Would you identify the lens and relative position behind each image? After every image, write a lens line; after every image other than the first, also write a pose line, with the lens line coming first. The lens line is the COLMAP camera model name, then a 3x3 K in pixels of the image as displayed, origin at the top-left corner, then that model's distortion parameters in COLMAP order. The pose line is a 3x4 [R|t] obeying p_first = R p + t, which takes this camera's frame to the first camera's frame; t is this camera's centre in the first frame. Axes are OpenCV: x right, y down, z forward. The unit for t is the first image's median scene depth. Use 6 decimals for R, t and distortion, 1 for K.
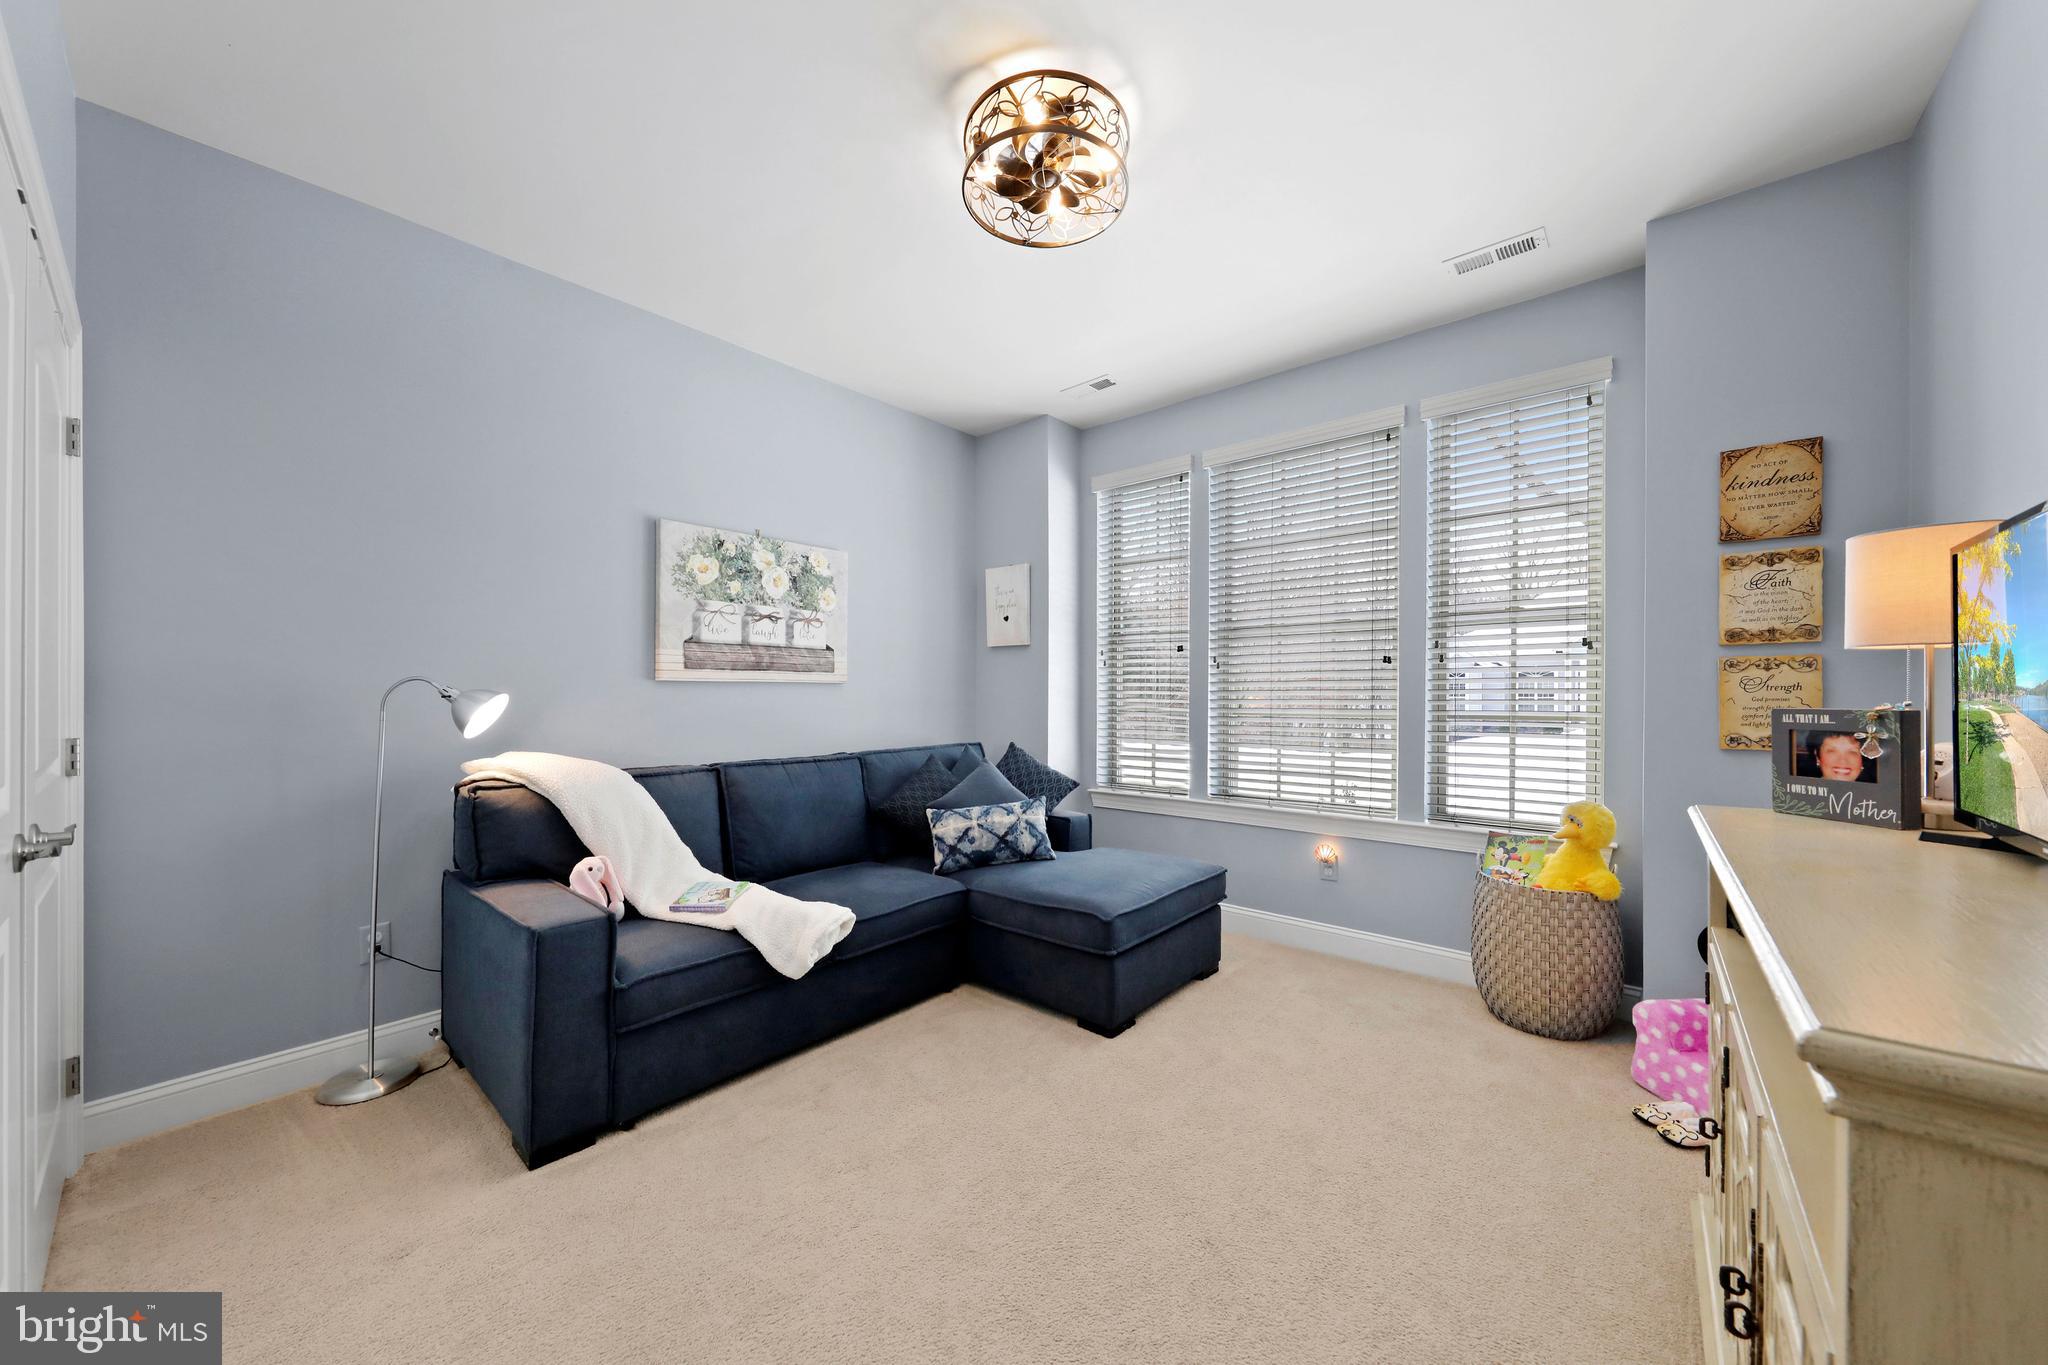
lens RADIAL K [[723.3, 0, 1040.0], [0, 723.3, 684.4], [0, 0, 1]] dist [0.000327, -0.000150]
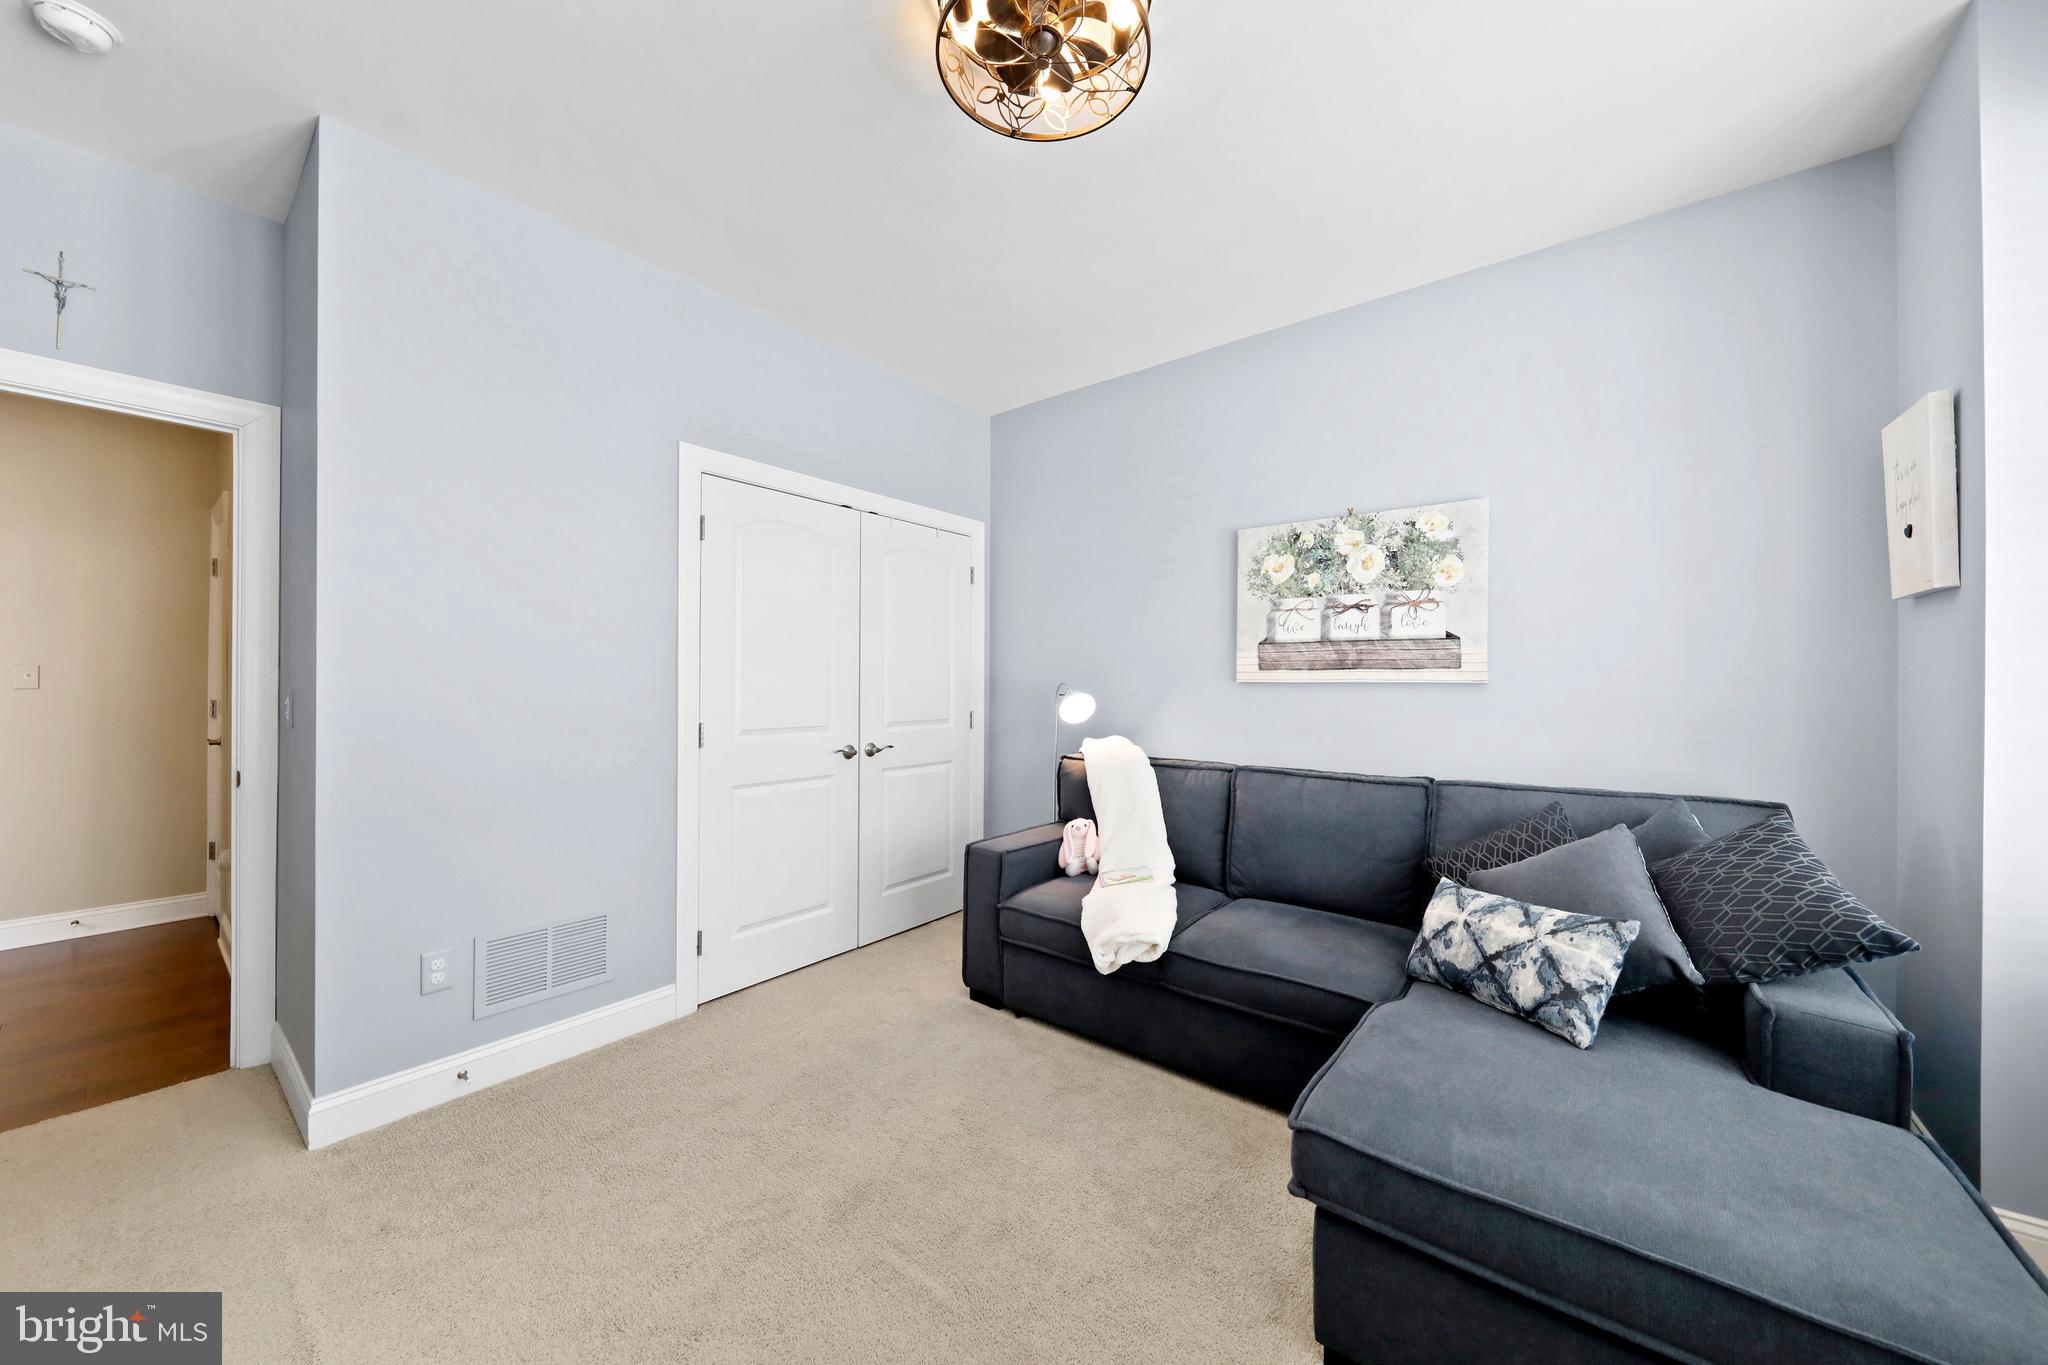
lens RADIAL K [[723.3, 0, 1040.0], [0, 723.3, 684.4], [0, 0, 1]] dist [0.000327, -0.000150]
pose [[0.034678, -0.001596, -0.999397, 0.480729], [0.004597, 0.999988, -0.001438, -0.001655], [0.999388, -0.004545, 0.034685, 0.612598]]
